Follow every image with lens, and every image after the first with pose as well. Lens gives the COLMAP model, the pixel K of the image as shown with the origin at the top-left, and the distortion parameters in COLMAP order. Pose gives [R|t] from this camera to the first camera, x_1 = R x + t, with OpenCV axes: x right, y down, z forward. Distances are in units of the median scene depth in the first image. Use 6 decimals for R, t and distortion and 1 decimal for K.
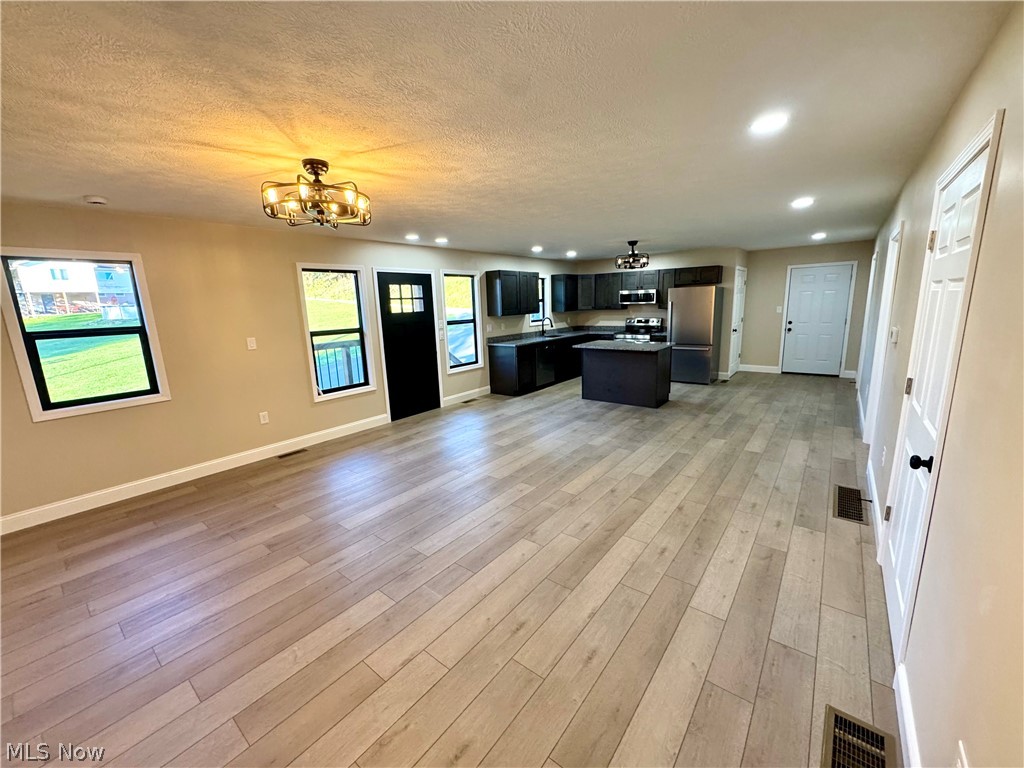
lens RADIAL K [[407.8, 0, 511.7], [0, 407.8, 384.7], [0, 0, 1]] dist [-0.004404, -0.000013]
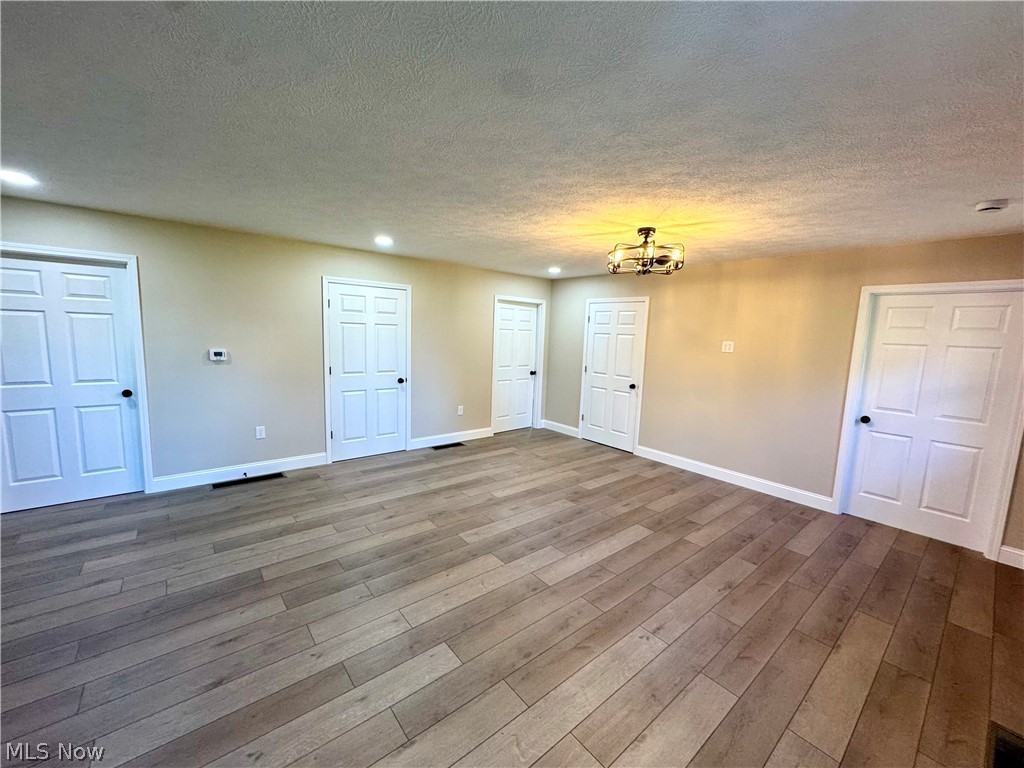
lens RADIAL K [[407.8, 0, 511.7], [0, 407.8, 384.7], [0, 0, 1]] dist [-0.004404, -0.000013]
pose [[-0.978208, -0.030278, 0.205407, -0.137400], [0.036666, 0.948571, 0.314435, -0.202522], [-0.204363, 0.315114, -0.926790, 1.017415]]
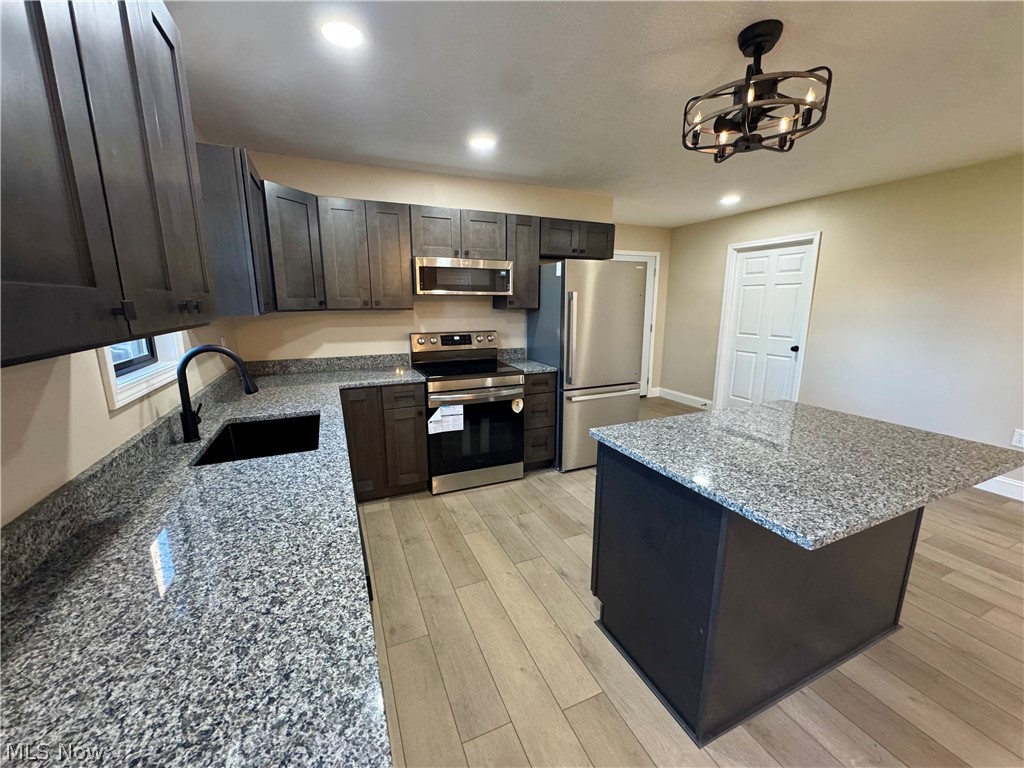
lens RADIAL K [[407.8, 0, 511.7], [0, 407.8, 384.7], [0, 0, 1]] dist [-0.004404, -0.000013]
pose [[0.465732, -0.145019, 0.872962, -0.023069], [0.161134, 0.983887, 0.077481, -0.191394], [-0.870132, 0.104578, 0.481595, 1.085458]]
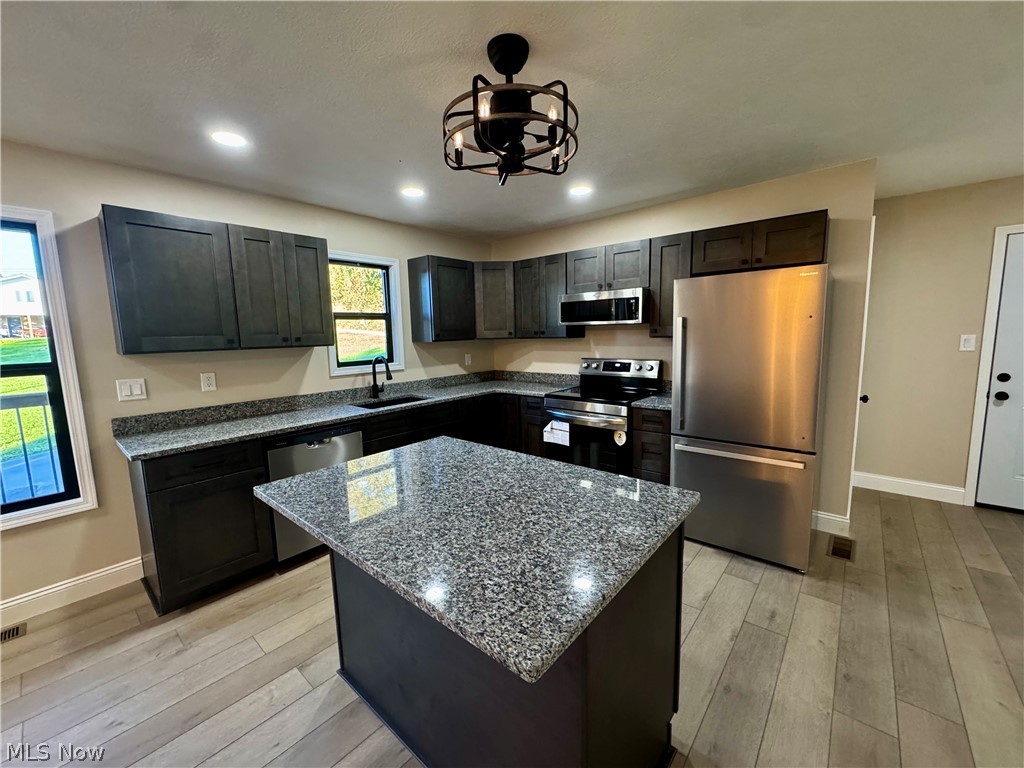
lens RADIAL K [[407.8, 0, 511.7], [0, 407.8, 384.7], [0, 0, 1]] dist [-0.004404, -0.000013]
pose [[0.999168, 0.015160, -0.037874, 0.327133], [-0.017812, 0.997338, -0.070713, -0.149219], [0.036701, 0.071329, 0.996777, 0.818541]]
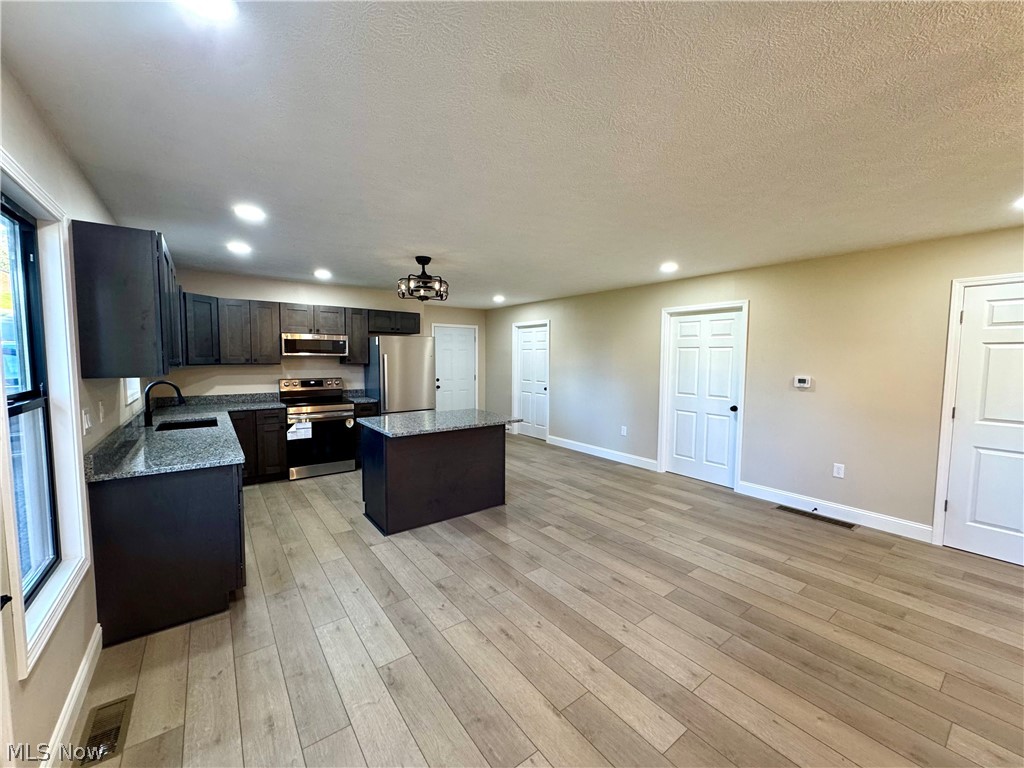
lens RADIAL K [[407.8, 0, 511.7], [0, 407.8, 384.7], [0, 0, 1]] dist [-0.004404, -0.000013]
pose [[0.253857, -0.032841, 0.966684, -0.303770], [0.175584, 0.984383, -0.012667, -0.130174], [-0.951171, 0.172950, 0.255659, 0.776038]]
